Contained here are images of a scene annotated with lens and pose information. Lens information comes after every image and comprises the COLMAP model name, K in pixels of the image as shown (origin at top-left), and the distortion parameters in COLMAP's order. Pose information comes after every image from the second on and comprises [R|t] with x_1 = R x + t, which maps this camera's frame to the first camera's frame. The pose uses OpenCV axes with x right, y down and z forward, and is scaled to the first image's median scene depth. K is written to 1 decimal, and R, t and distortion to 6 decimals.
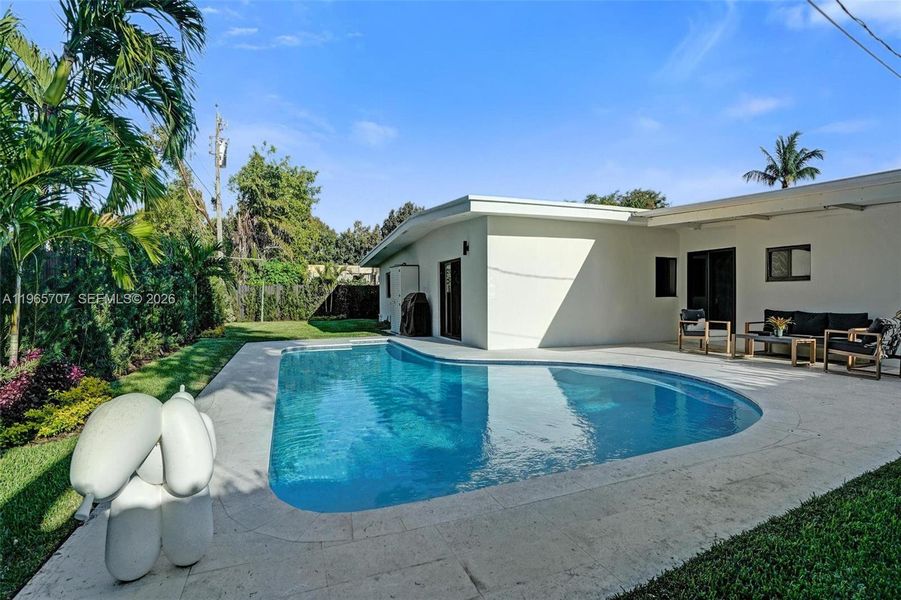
lens RADIAL K [[426.6, 0, 488.9], [0, 426.6, 300.1], [0, 0, 1]] dist [-0.007798, 0.002474]
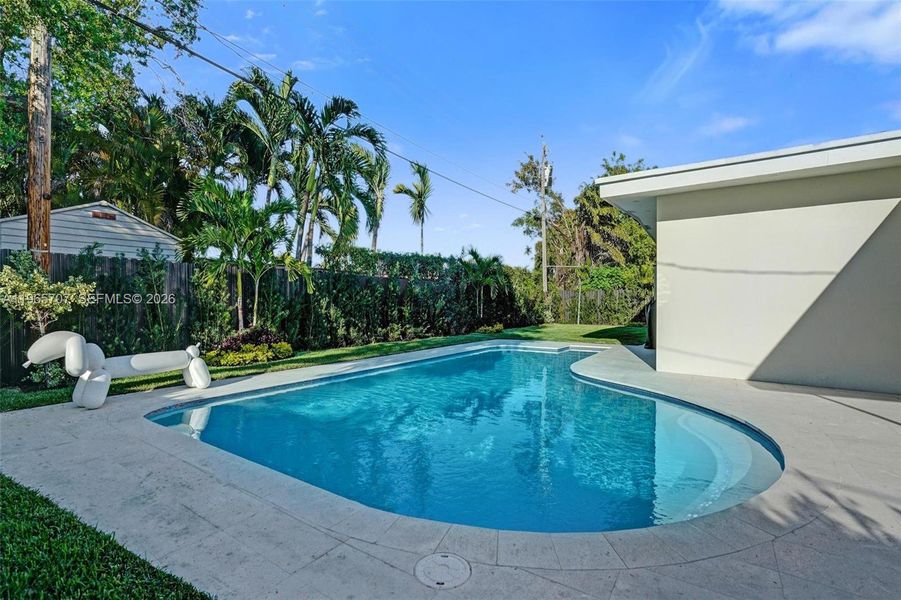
lens RADIAL K [[426.6, 0, 433.6], [0, 426.6, 306.8], [0, 0, 1]] dist [-0.007798, 0.002474]
pose [[0.593378, 0.020564, -0.804662, 0.355635], [-0.017927, 0.999763, 0.012331, -0.000843], [0.804725, 0.007109, 0.593606, 0.211379]]
